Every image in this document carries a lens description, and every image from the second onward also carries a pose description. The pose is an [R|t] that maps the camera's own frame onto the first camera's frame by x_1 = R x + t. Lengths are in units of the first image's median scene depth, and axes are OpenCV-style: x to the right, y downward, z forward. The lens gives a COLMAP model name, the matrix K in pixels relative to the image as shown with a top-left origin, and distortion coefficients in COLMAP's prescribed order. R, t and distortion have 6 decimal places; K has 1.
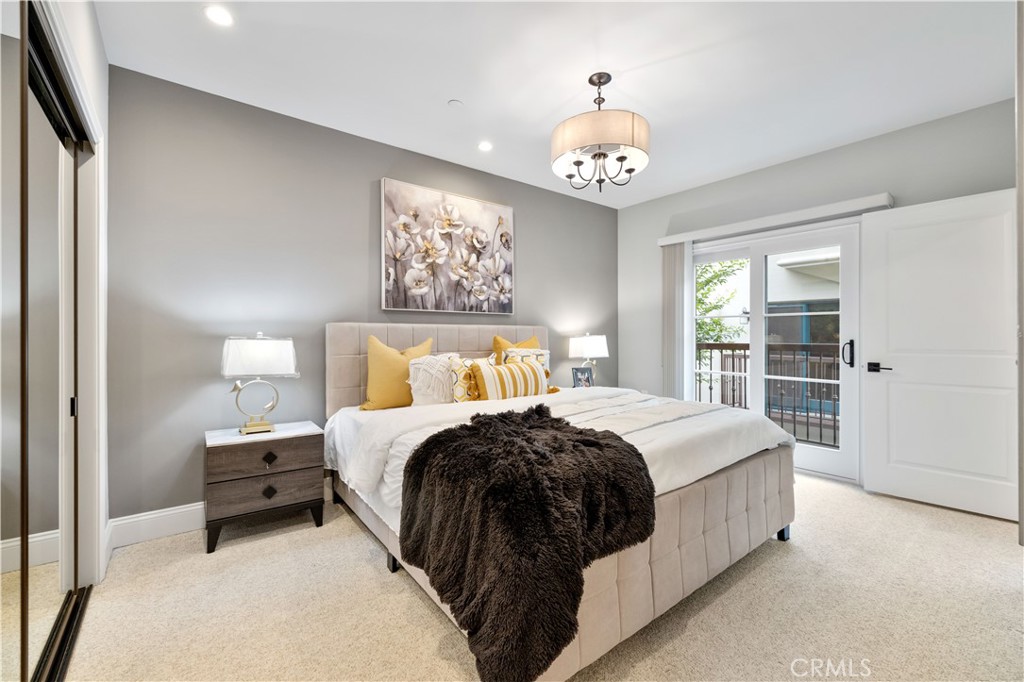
lens RADIAL K [[439.0, 0, 512.3], [0, 439.0, 338.7], [0, 0, 1]] dist [-0.003162, 0.001168]
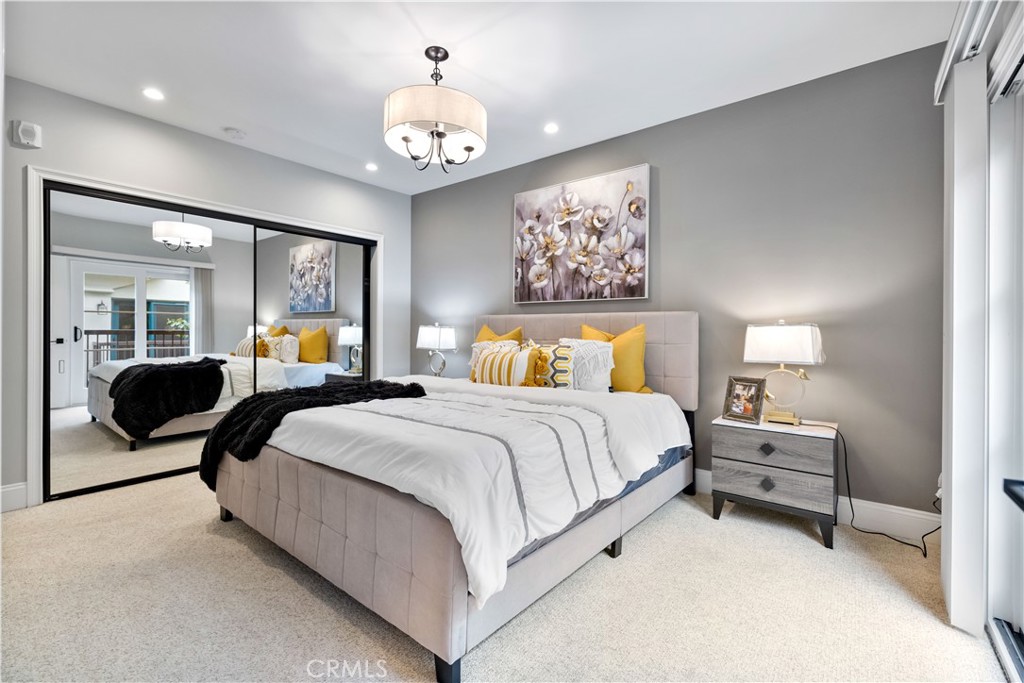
lens RADIAL K [[439.0, 0, 497.1], [0, 439.0, 325.9], [0, 0, 1]] dist [-0.003162, 0.001168]
pose [[0.207178, 0.004482, -0.978293, 0.786425], [-0.002539, 0.999989, 0.004043, -0.008056], [0.978300, 0.001646, 0.207187, 0.623623]]
